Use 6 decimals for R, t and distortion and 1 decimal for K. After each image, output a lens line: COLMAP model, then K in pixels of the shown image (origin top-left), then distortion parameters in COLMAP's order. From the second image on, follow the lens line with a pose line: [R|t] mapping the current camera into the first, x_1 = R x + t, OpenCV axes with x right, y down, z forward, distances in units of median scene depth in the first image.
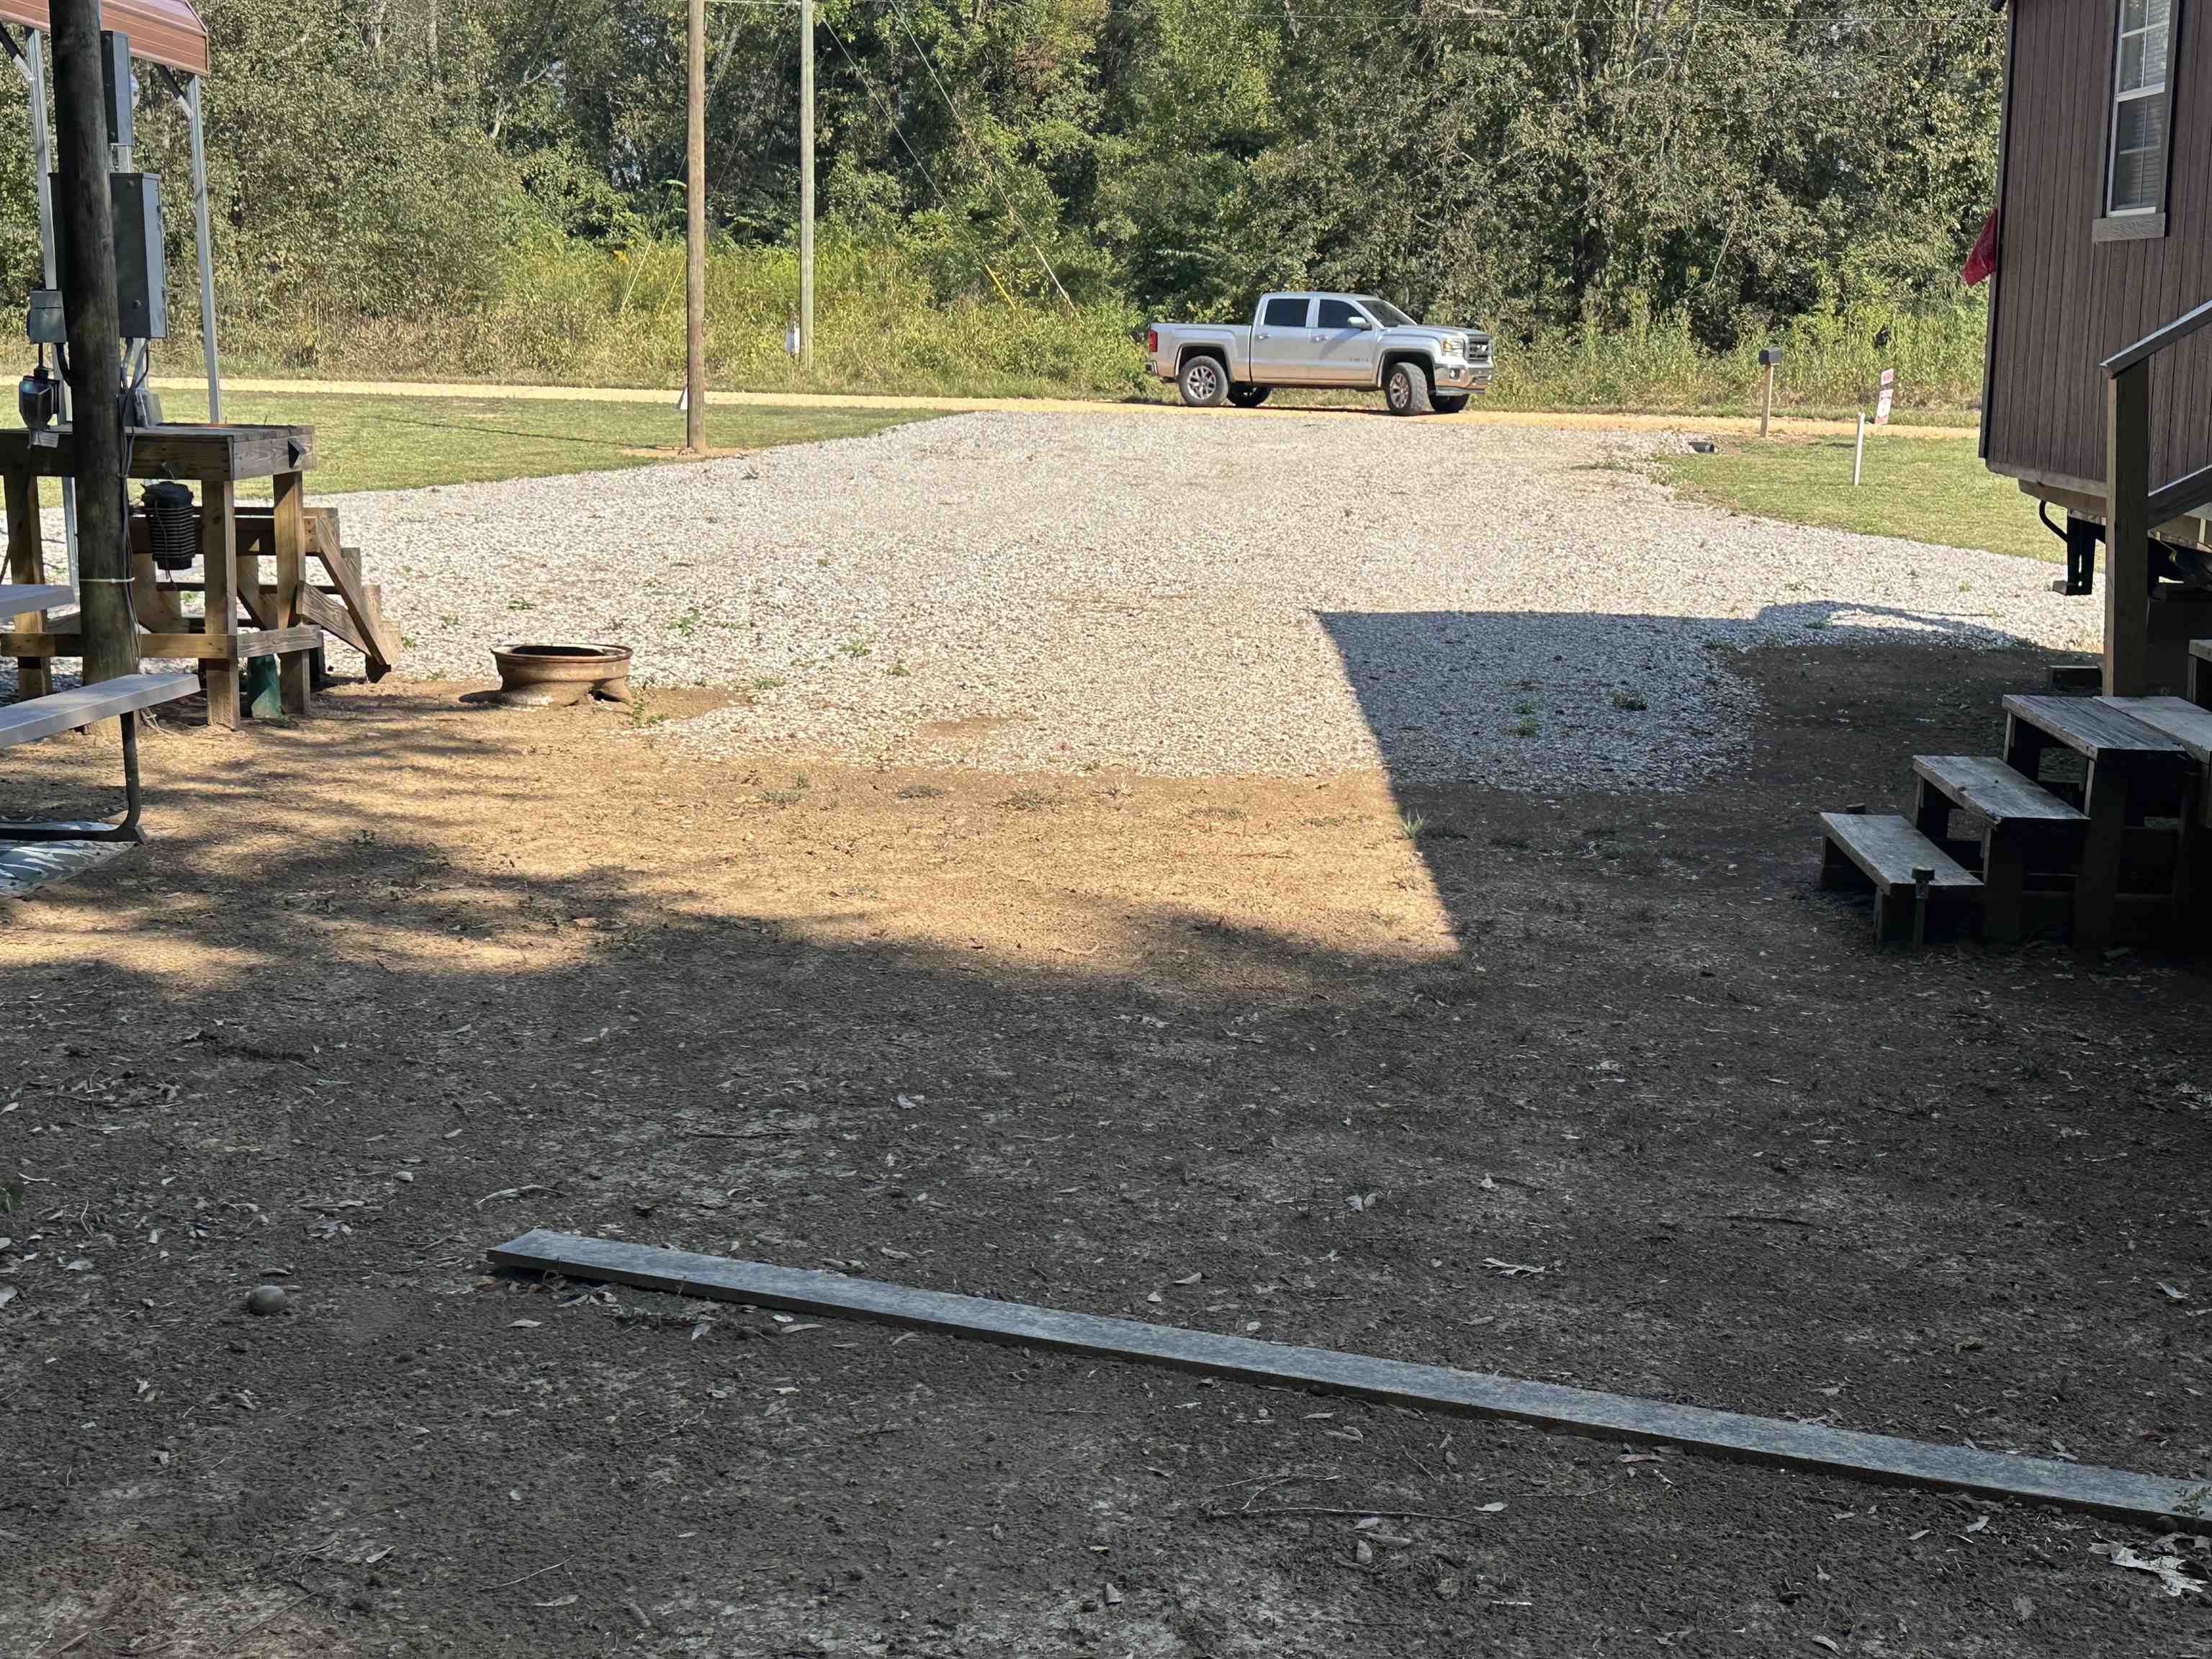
lens RADIAL K [[2749.6, 0, 1106.0], [0, 2749.6, 829.5], [0, 0, 1]] dist [0.253887, -0.609618]
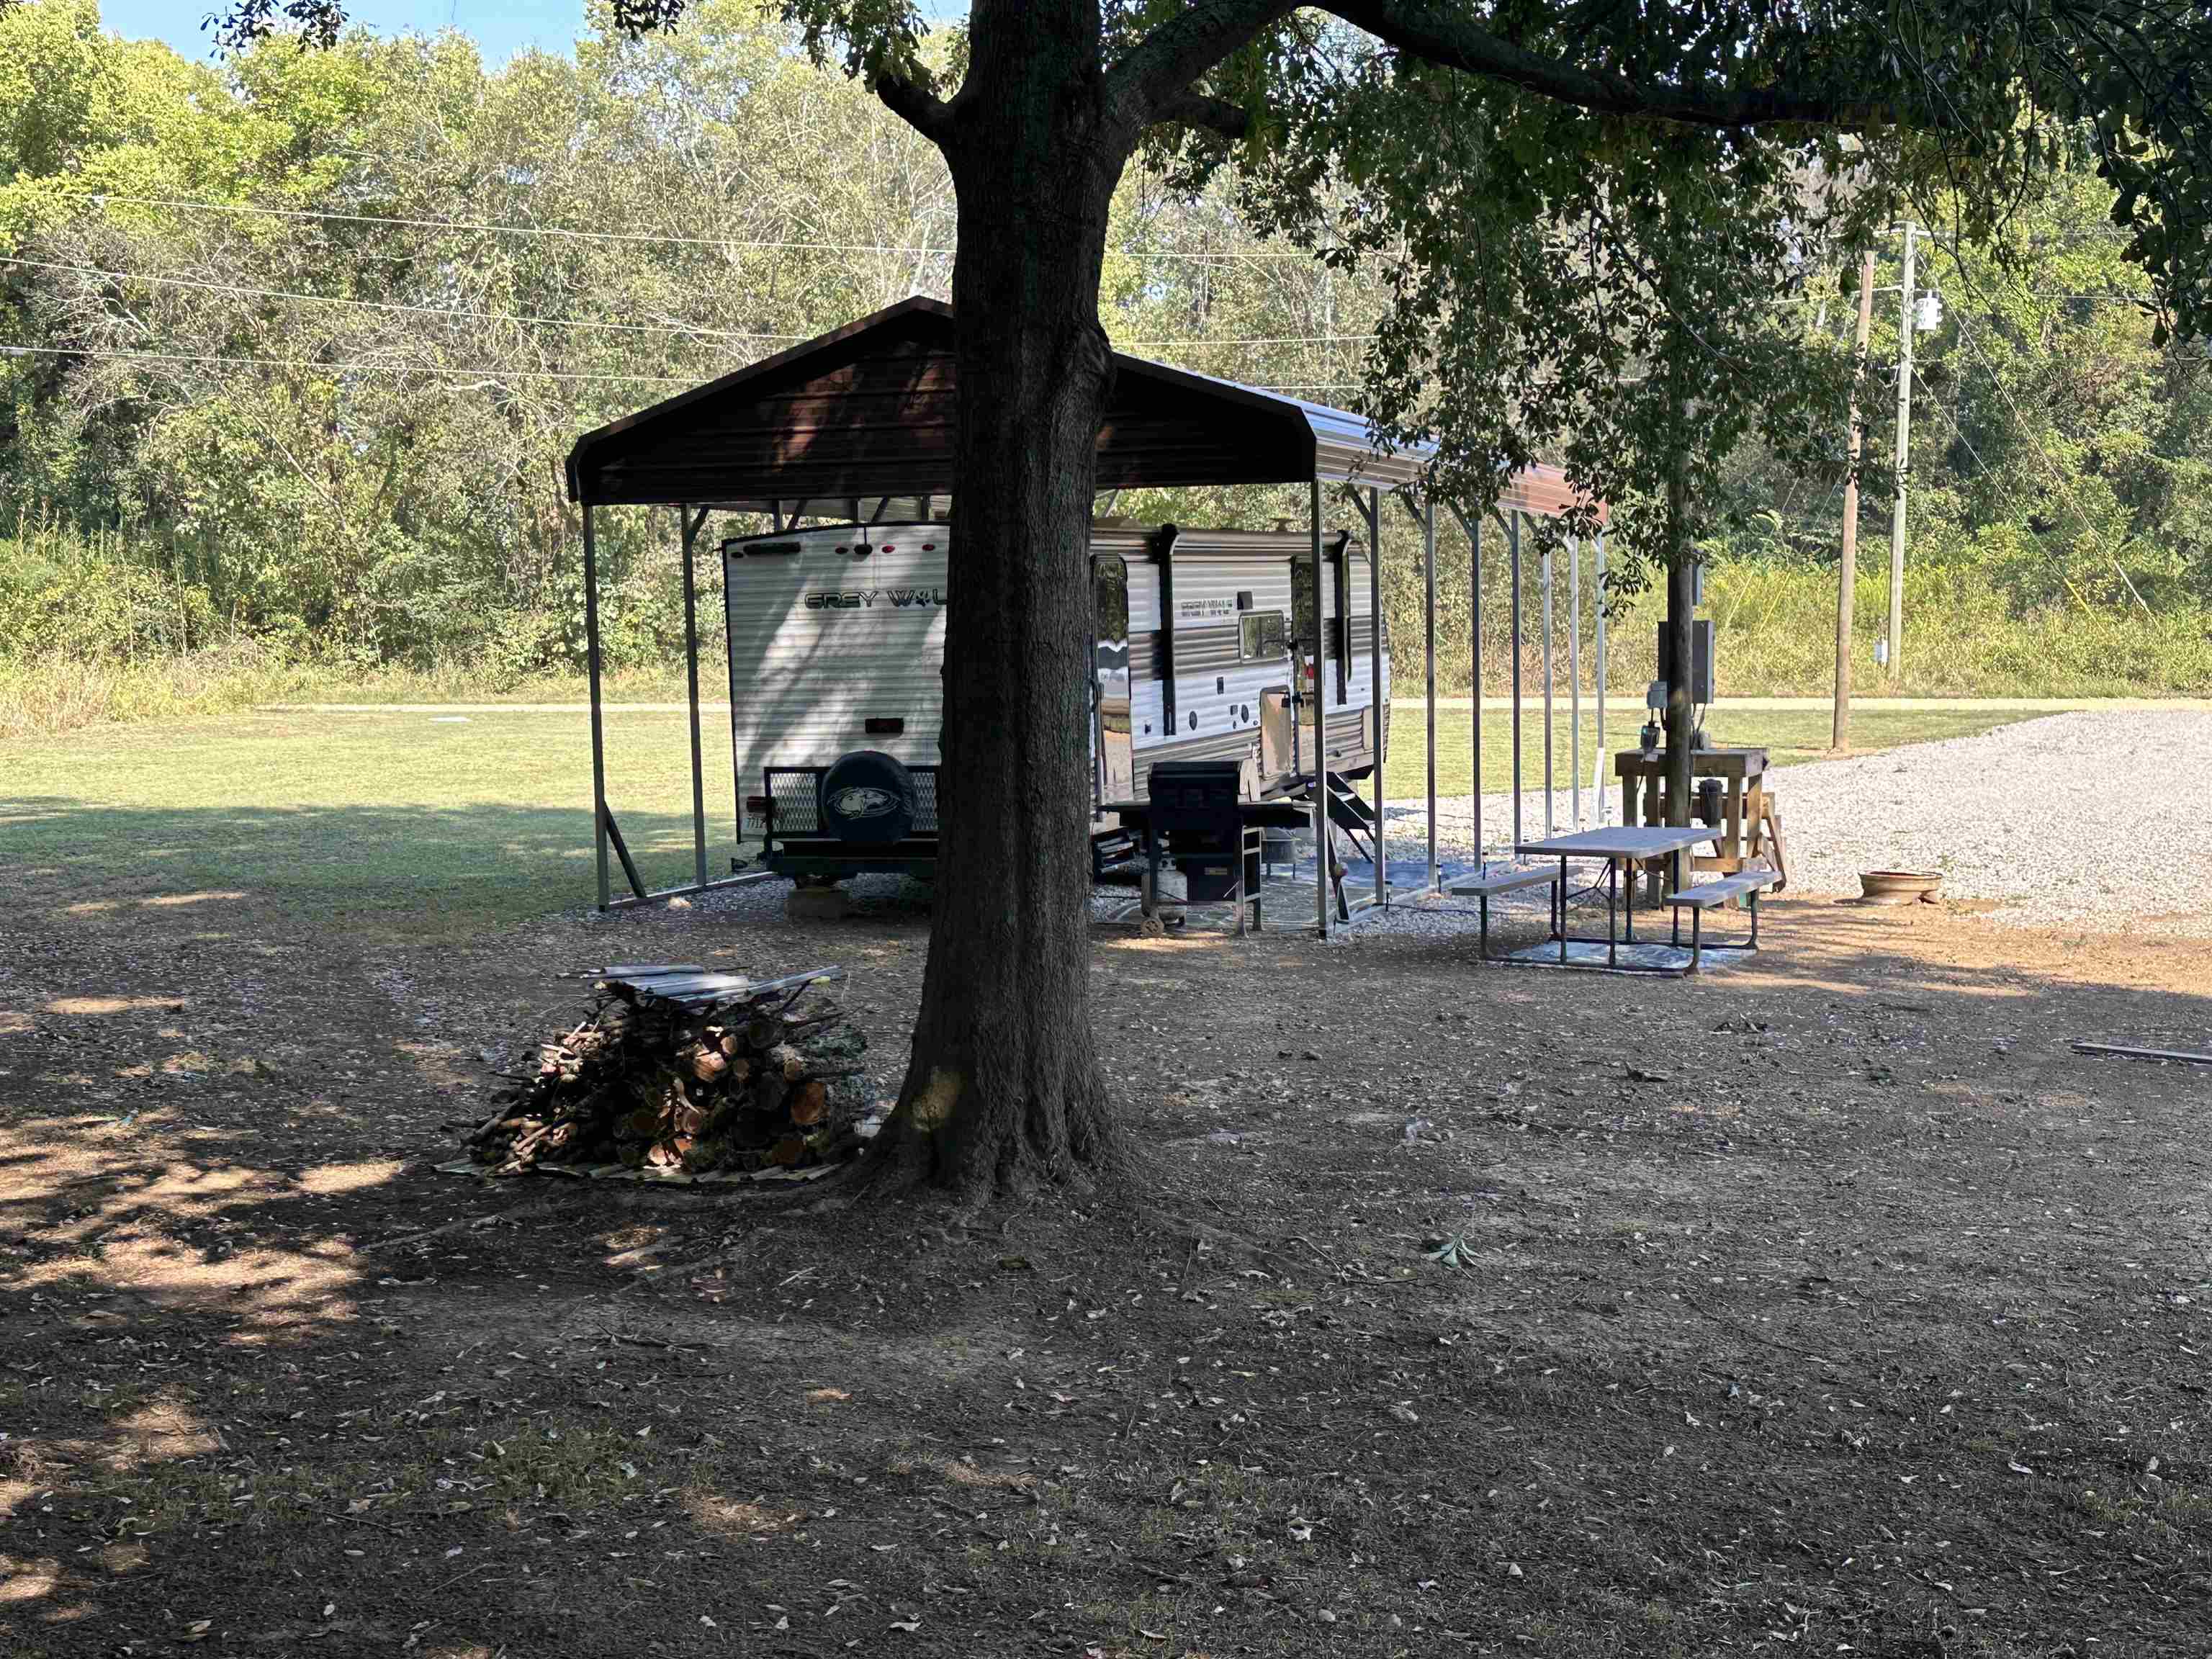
lens RADIAL K [[2749.6, 0, 1106.0], [0, 2749.6, 829.5], [0, 0, 1]] dist [0.253887, -0.609618]
pose [[0.937629, 0.003573, -0.347618, -0.011522], [-0.040071, 0.994393, -0.097863, 0.019349], [0.345319, 0.105689, 0.932515, -0.155378]]
